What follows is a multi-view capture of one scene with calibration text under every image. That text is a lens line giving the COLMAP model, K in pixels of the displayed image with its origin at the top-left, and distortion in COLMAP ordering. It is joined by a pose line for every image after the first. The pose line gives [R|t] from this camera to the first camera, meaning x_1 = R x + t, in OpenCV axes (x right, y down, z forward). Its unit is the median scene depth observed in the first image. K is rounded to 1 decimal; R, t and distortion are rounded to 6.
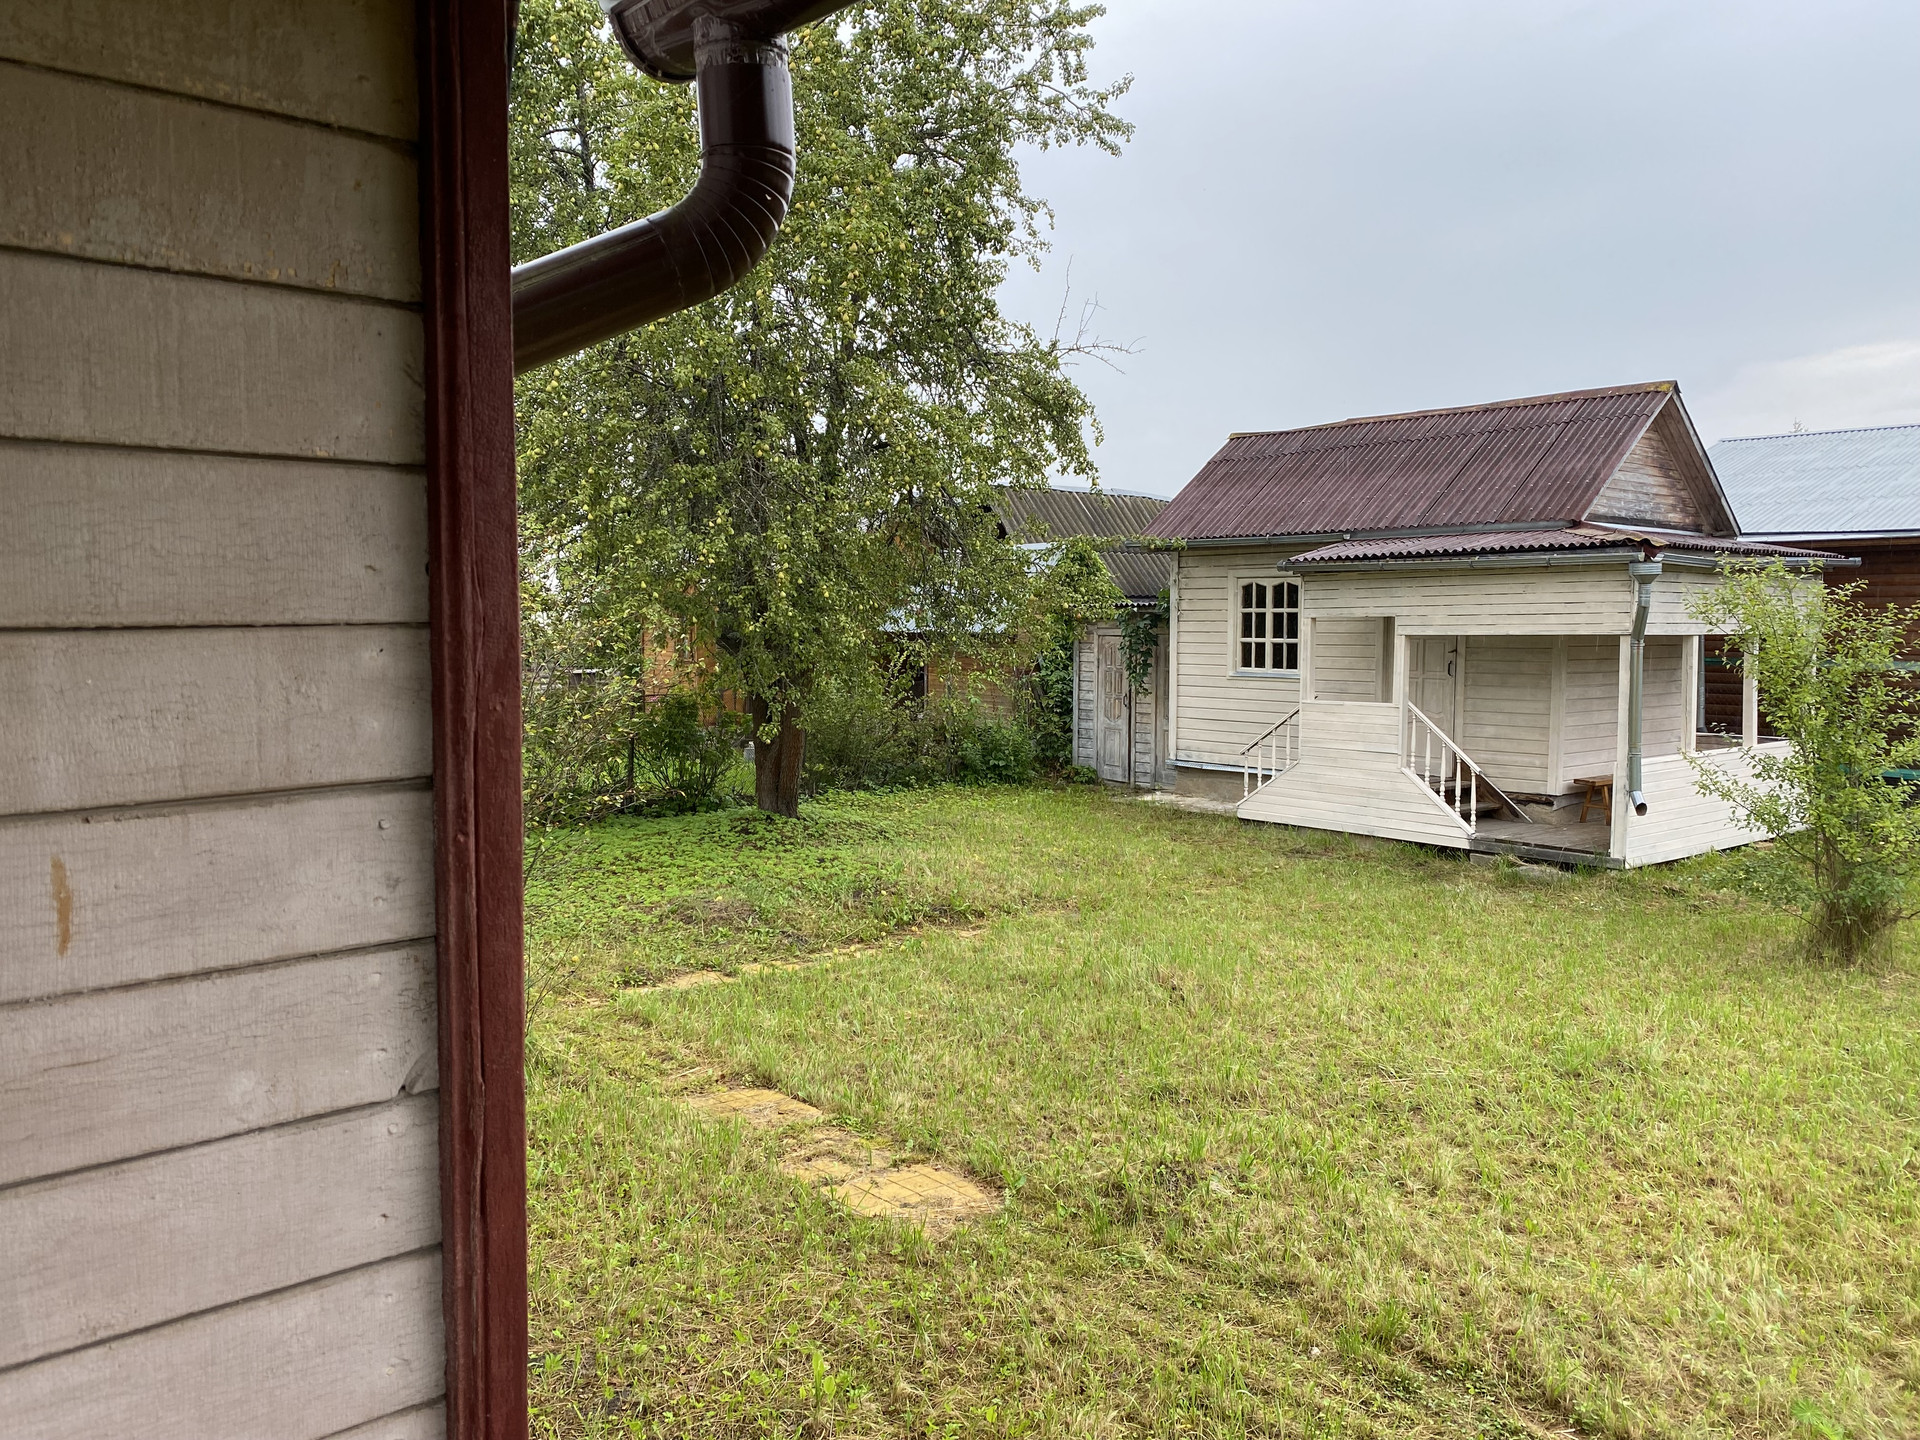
lens RADIAL K [[1467.6, 0, 956.4], [0, 1467.6, 707.6], [0, 0, 1]] dist [0.099068, -0.173643]
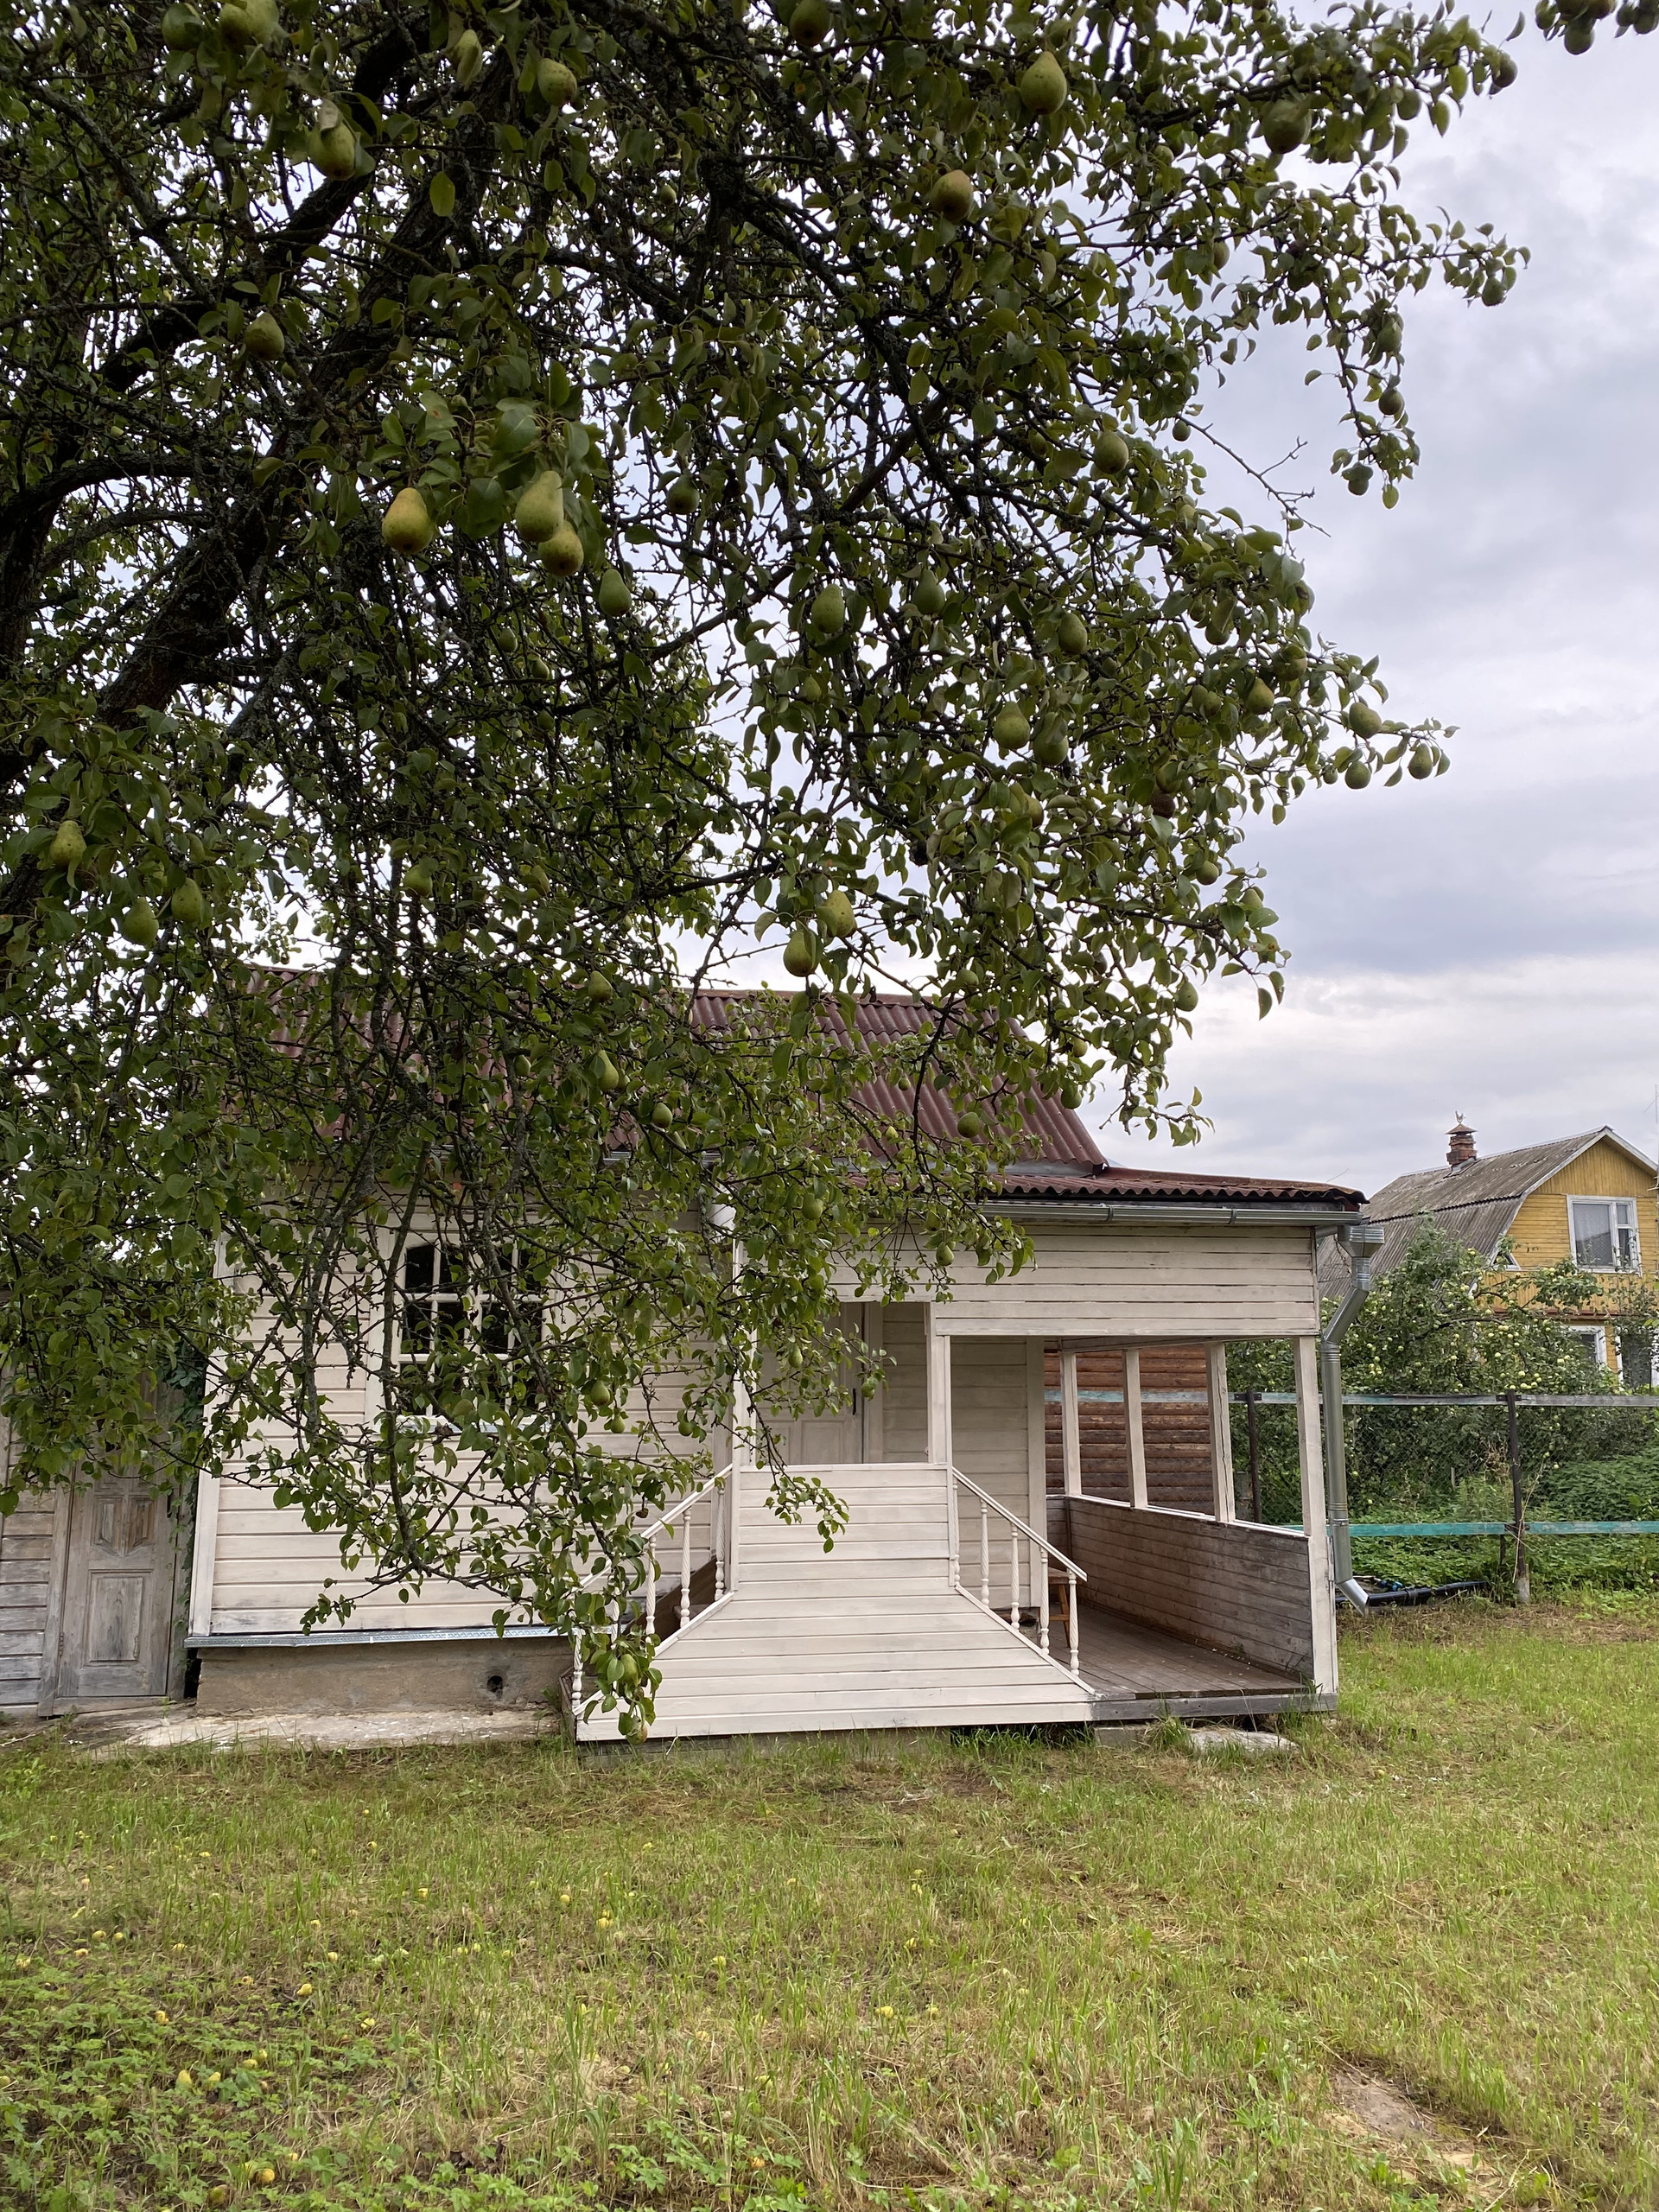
lens RADIAL K [[1691.4, 0, 829.5], [0, 1691.4, 1106.0], [0, 0, 1]] dist [0.109243, -0.261245]
pose [[0.474472, 0.150085, 0.867381, -0.266961], [0.055510, 0.978295, -0.199642, -0.007727], [-0.878518, 0.142872, 0.455843, 0.679629]]
